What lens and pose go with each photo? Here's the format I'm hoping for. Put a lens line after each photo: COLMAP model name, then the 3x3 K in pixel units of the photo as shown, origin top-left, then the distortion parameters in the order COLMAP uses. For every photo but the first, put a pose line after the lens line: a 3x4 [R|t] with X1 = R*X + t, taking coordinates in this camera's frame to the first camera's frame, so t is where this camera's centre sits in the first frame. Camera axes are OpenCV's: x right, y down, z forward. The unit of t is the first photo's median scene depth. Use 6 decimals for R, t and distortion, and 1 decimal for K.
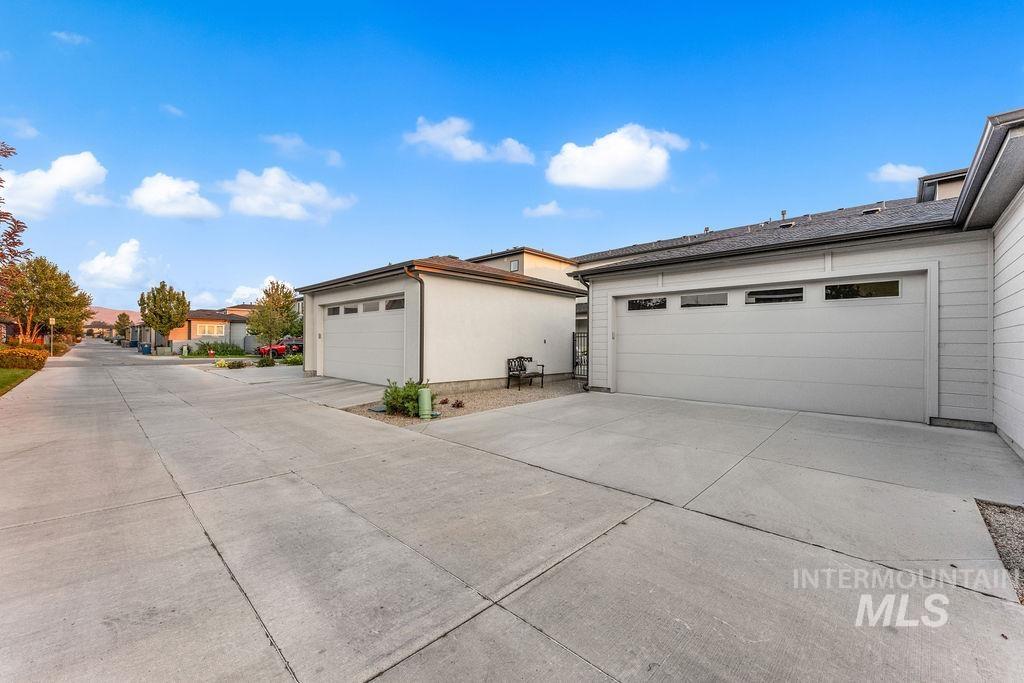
lens RADIAL K [[415.7, 0, 509.2], [0, 415.7, 342.4], [0, 0, 1]] dist [0.000137, -0.000515]
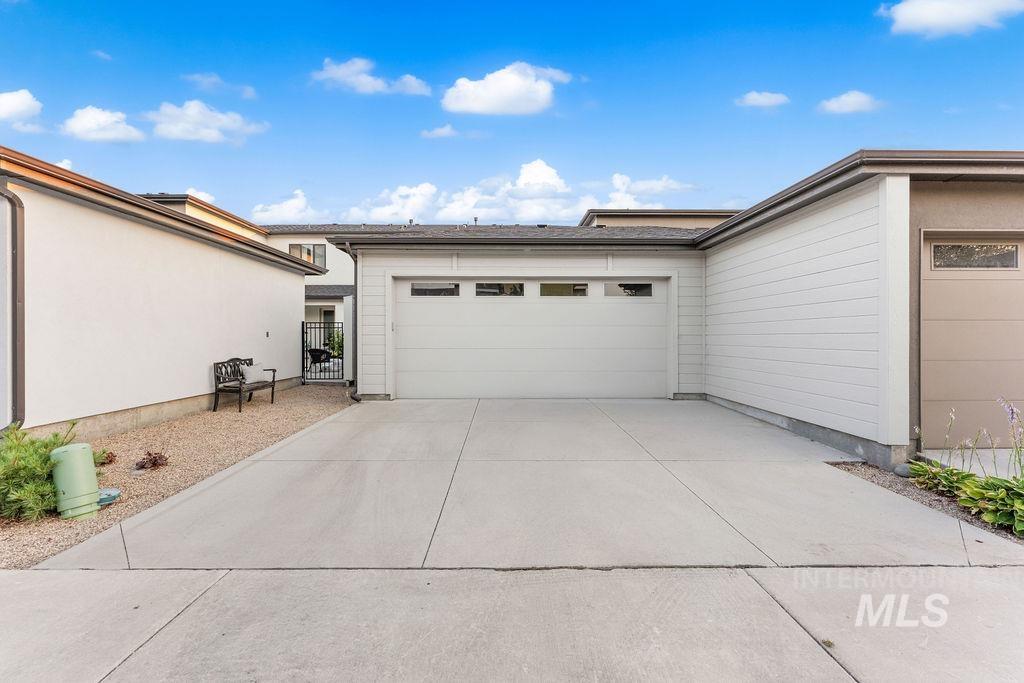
lens RADIAL K [[415.7, 0, 513.9], [0, 415.7, 339.1], [0, 0, 1]] dist [0.000137, -0.000515]
pose [[0.704578, -0.010592, 0.709547, -0.140484], [0.003246, 0.999926, 0.011703, -0.001512], [-0.709619, -0.005942, 0.704560, 0.282285]]
